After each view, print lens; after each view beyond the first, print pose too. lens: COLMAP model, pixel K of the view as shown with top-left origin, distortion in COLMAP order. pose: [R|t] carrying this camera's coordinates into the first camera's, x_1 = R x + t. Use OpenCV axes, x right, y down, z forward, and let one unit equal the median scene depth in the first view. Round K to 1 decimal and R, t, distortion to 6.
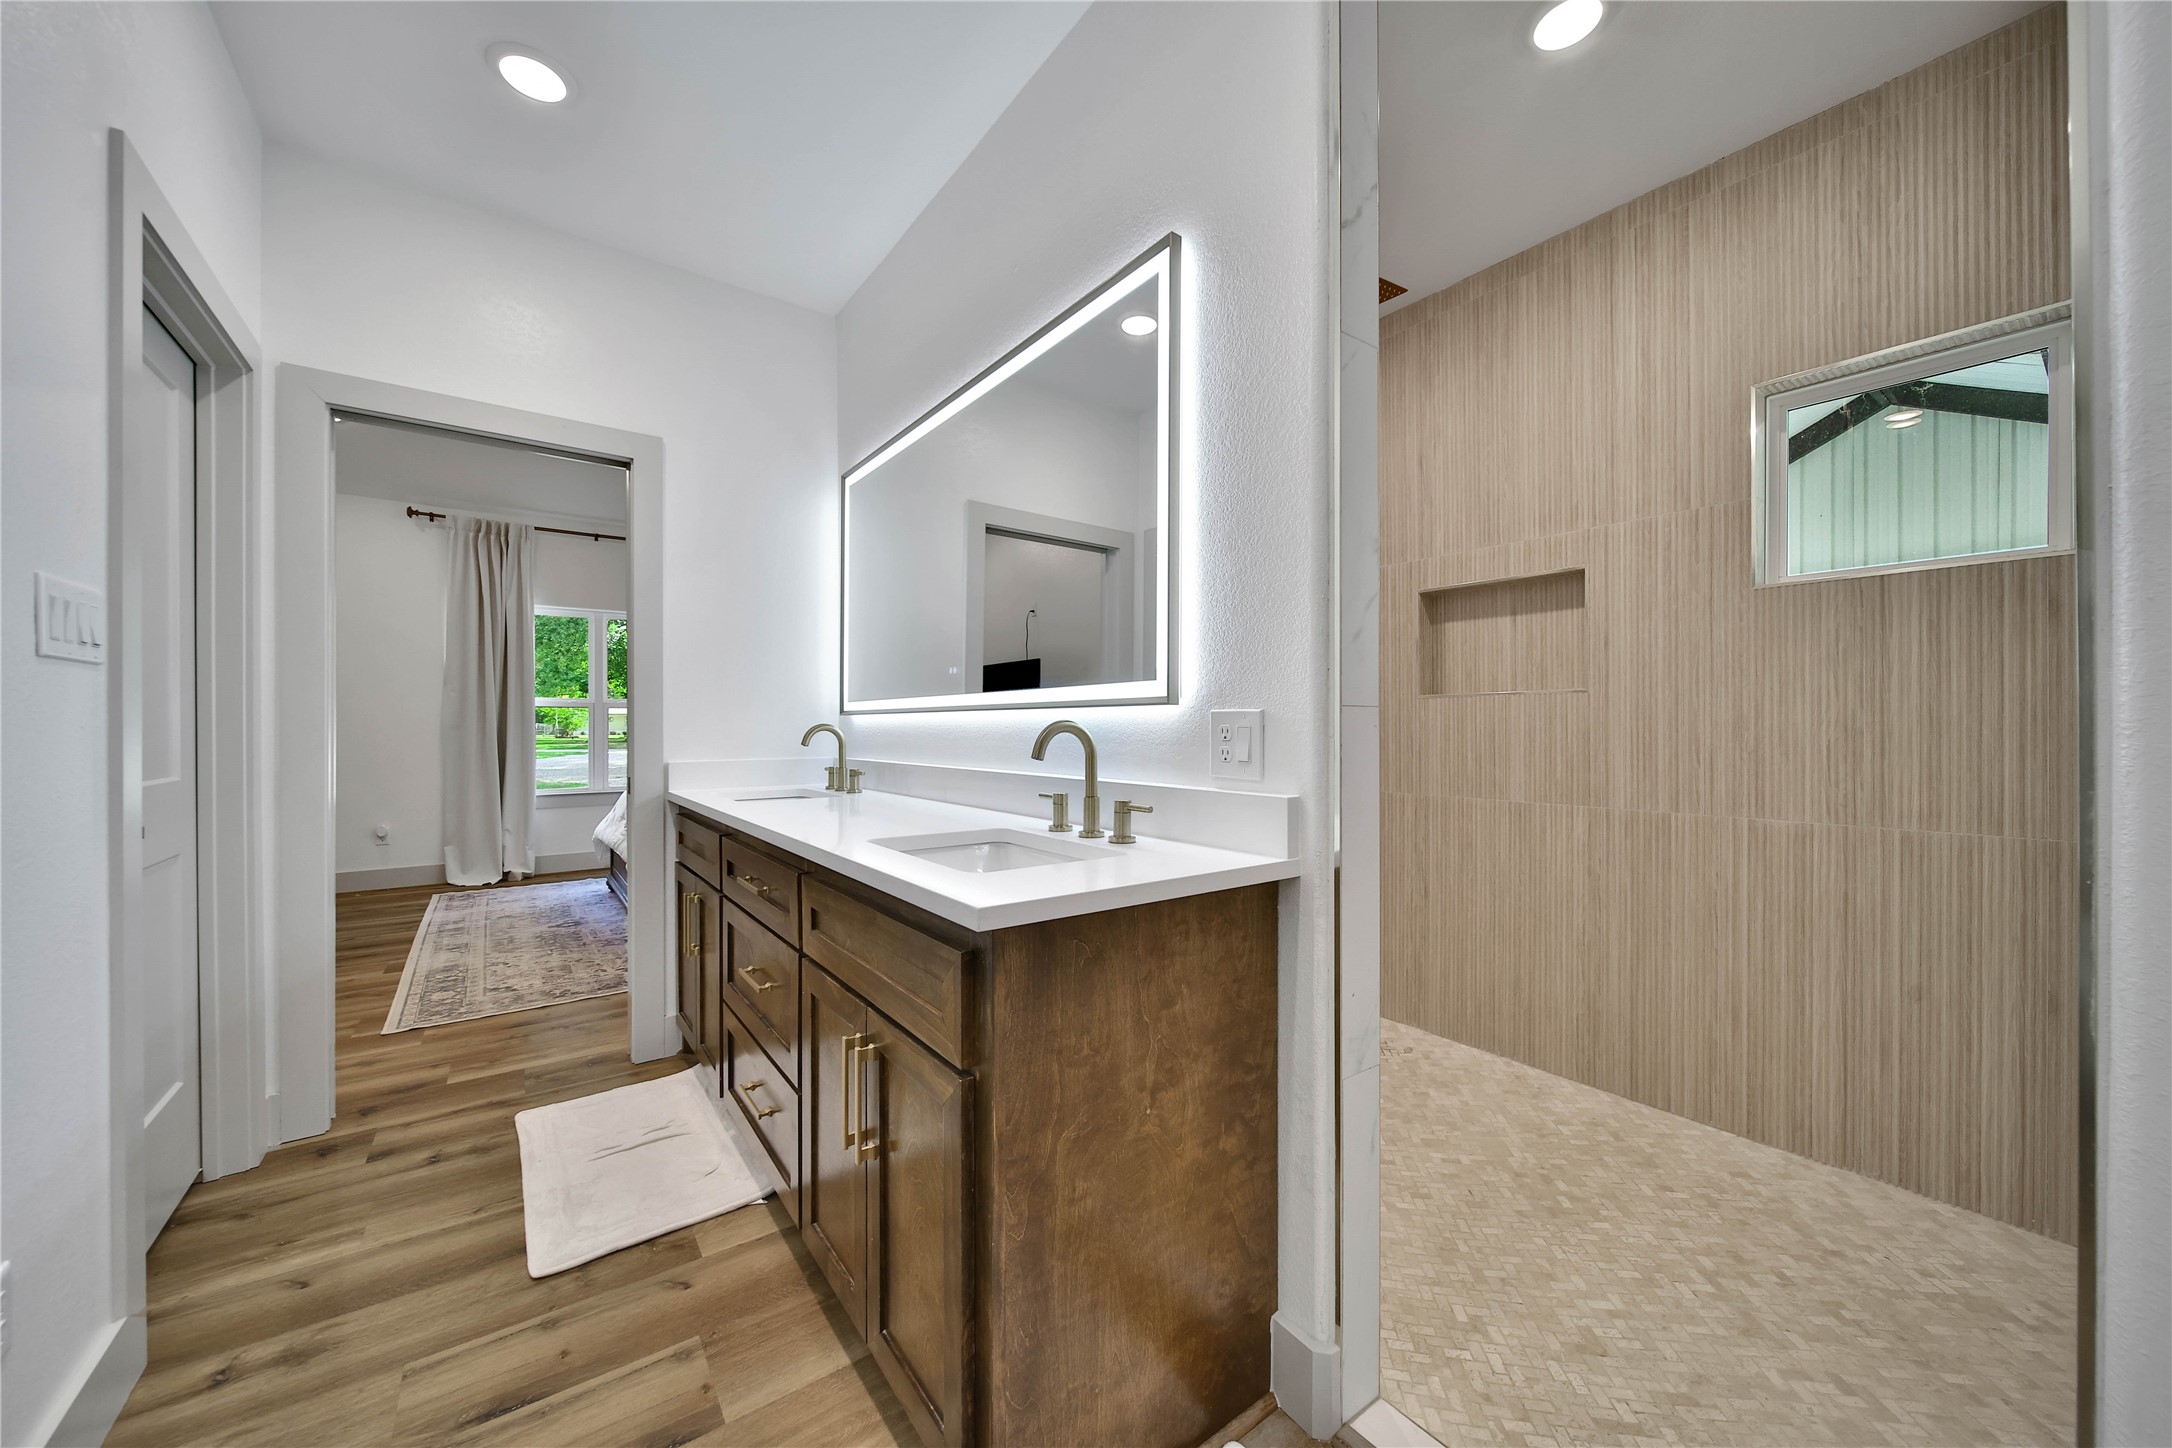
lens RADIAL K [[787.5, 0, 1086.0], [0, 787.5, 724.0], [0, 0, 1]] dist [-0.001545, -0.000546]
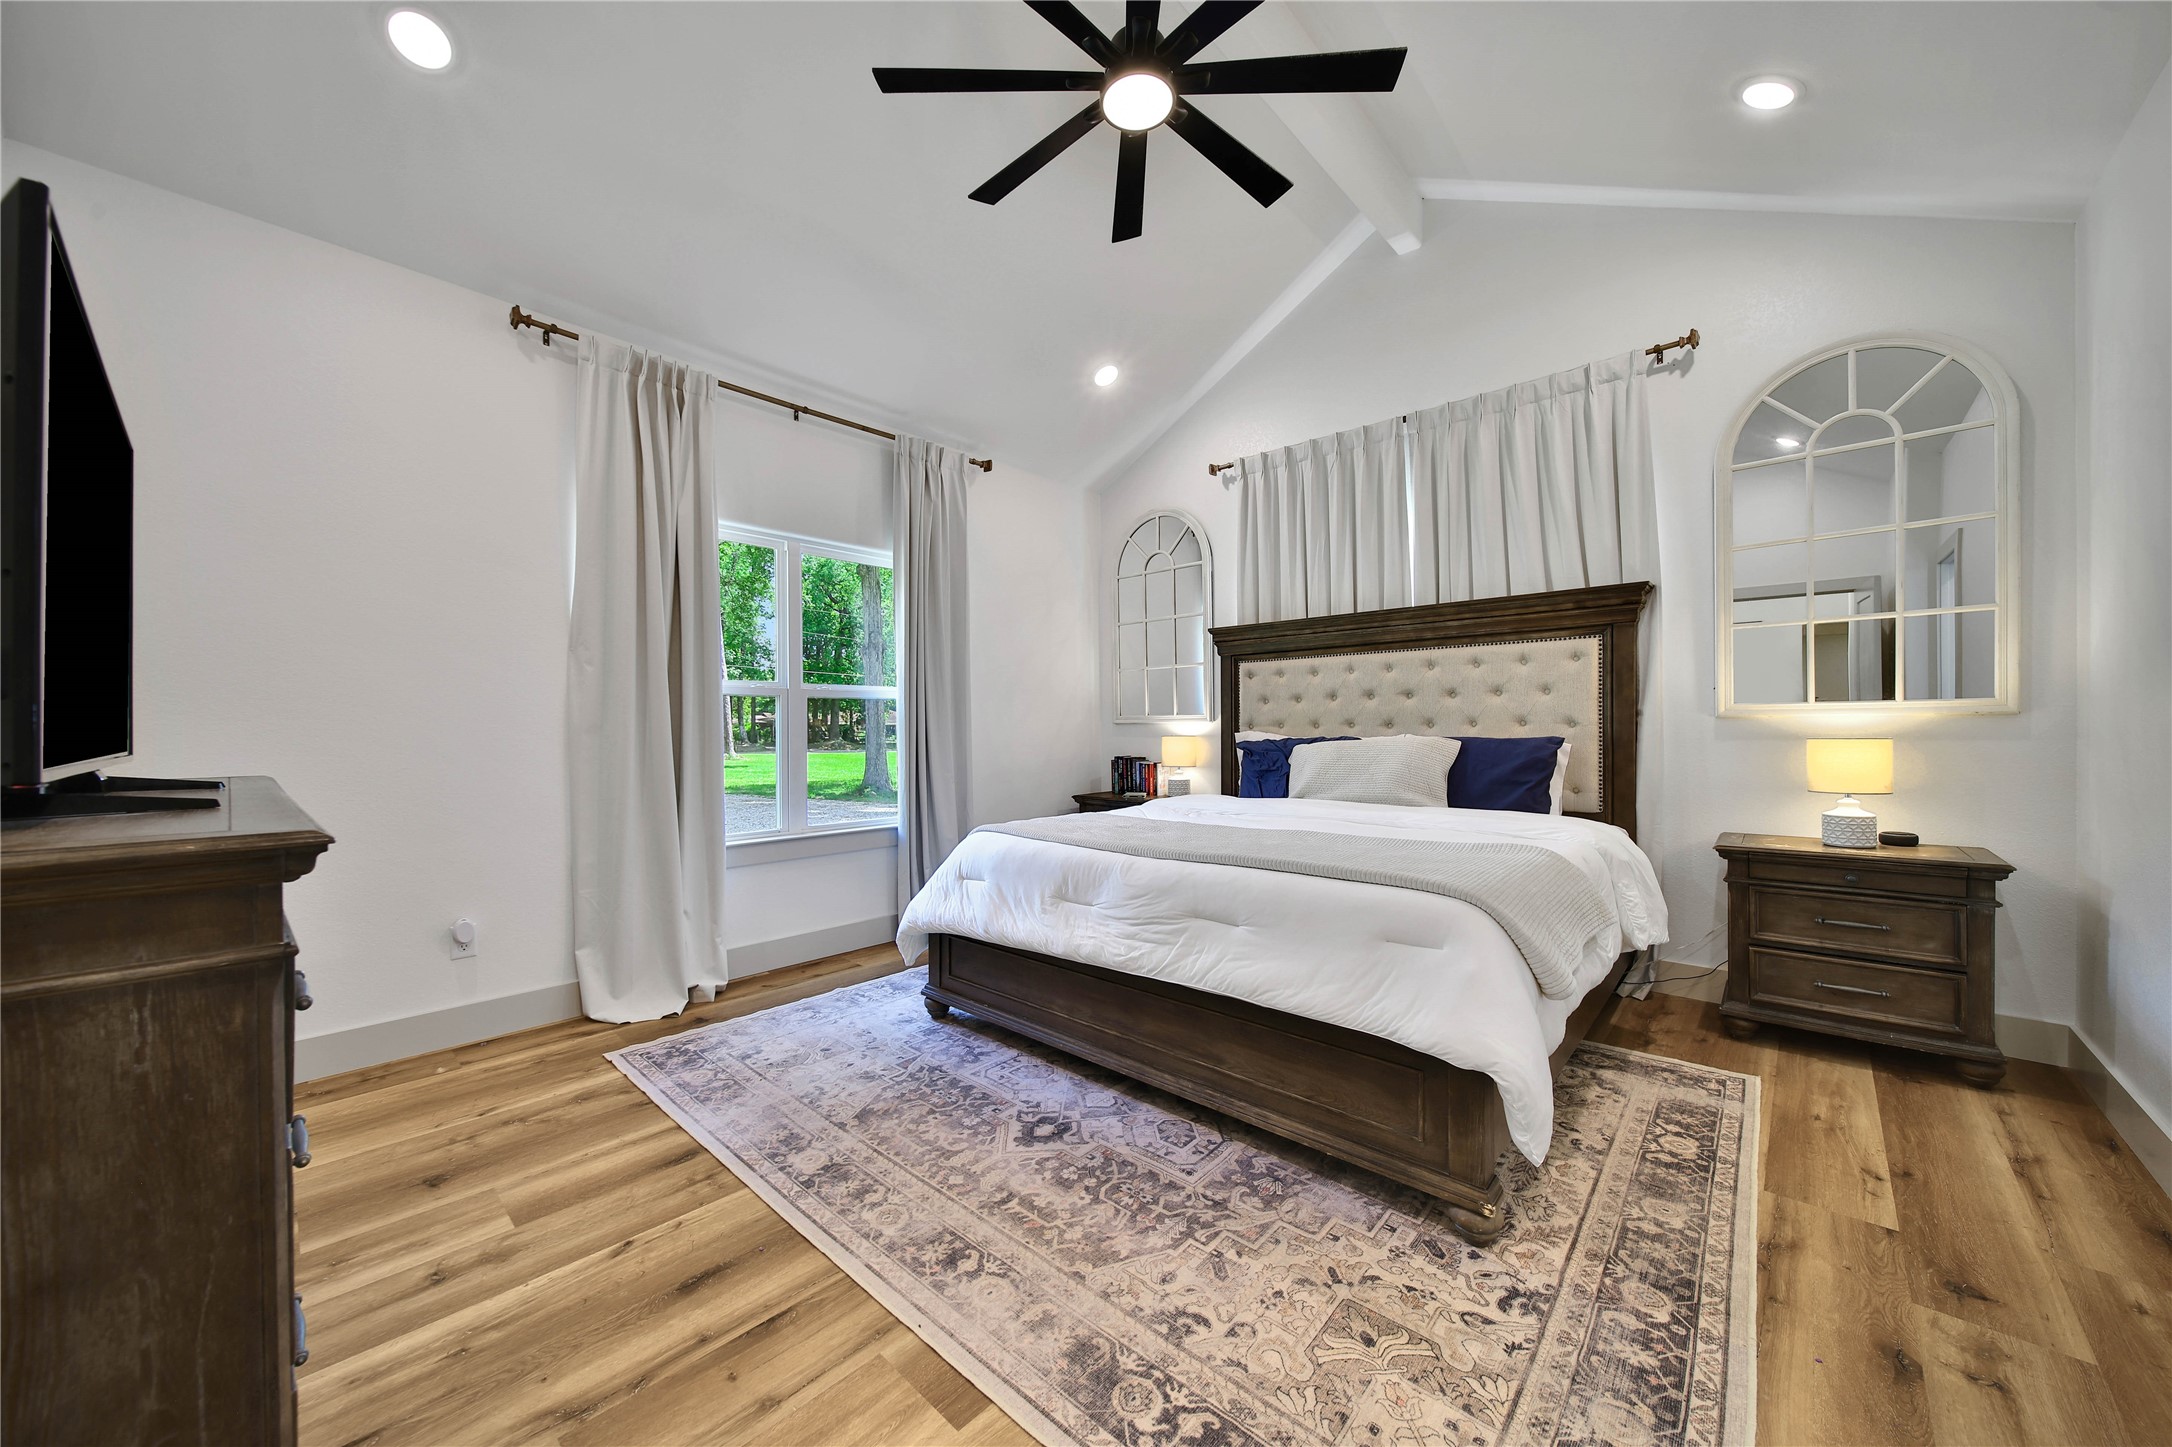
lens RADIAL K [[781.1, 0, 1086.0], [0, 781.1, 723.5], [0, 0, 1]] dist [0.000259, 0.000066]
pose [[0.982878, -0.004643, 0.184197, -0.559784], [0.004634, 0.999989, 0.000478, 0.002066], [-0.184197, 0.000384, 0.982889, 0.402376]]
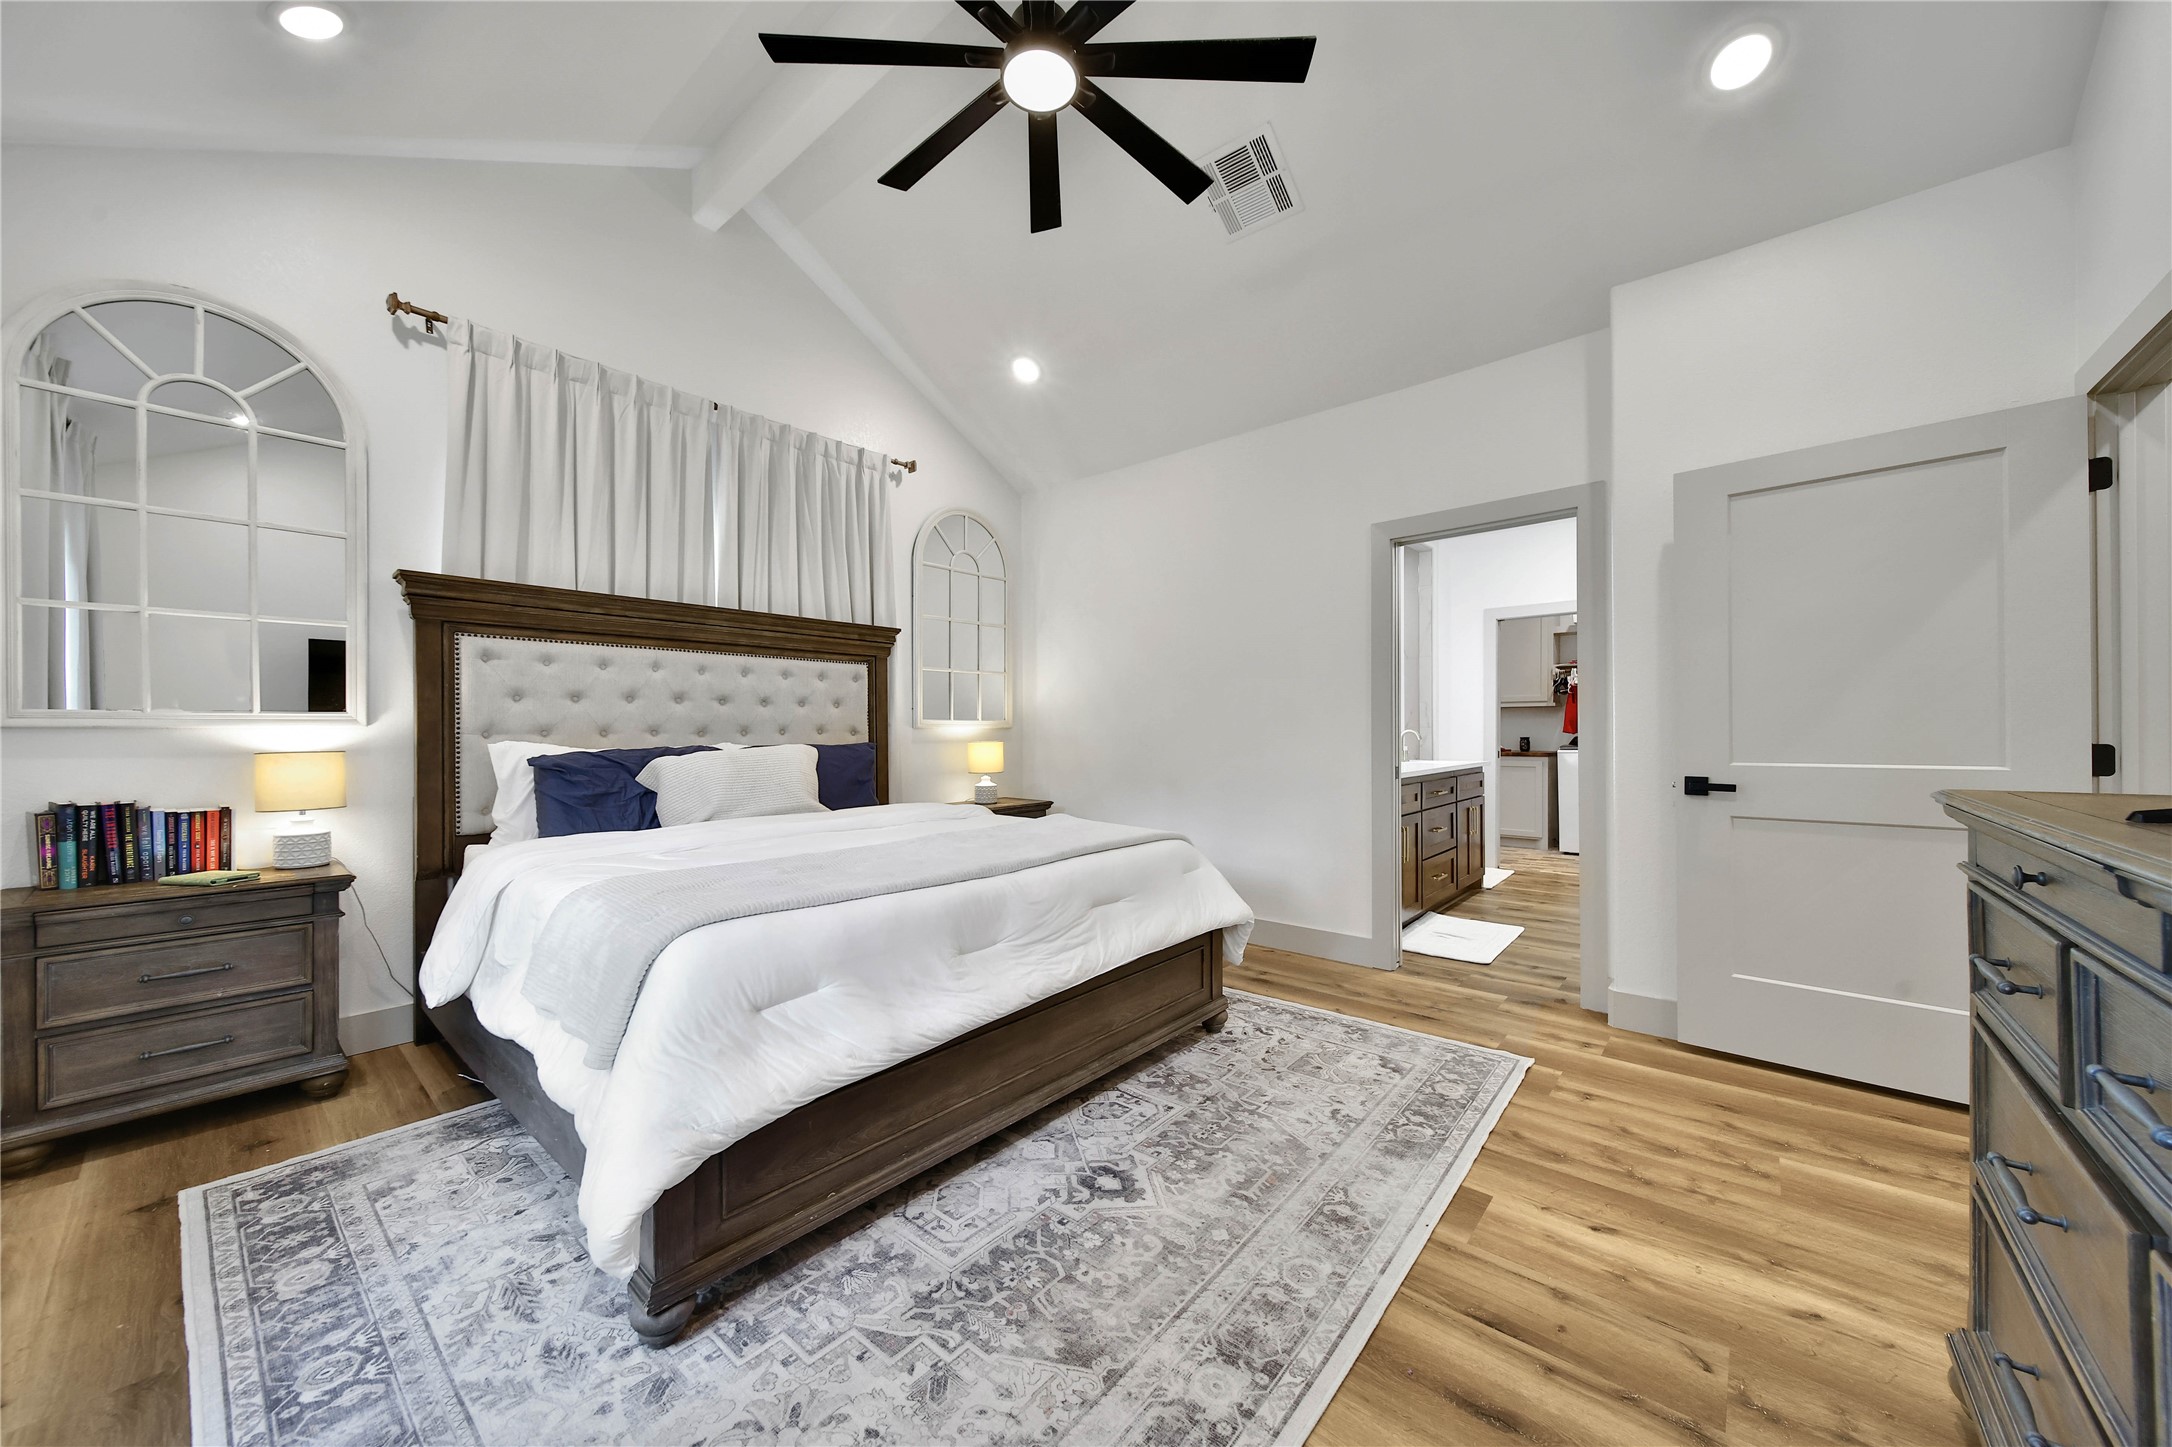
lens RADIAL K [[766.7, 0, 1086.0], [0, 766.7, 723.5], [0, 0, 1]] dist [0.000881, -0.000217]
pose [[-0.221544, 0.011818, 0.975079, -0.832483], [-0.002871, 0.999914, -0.012772, 0.004455], [-0.975146, -0.005629, -0.221491, 0.858319]]
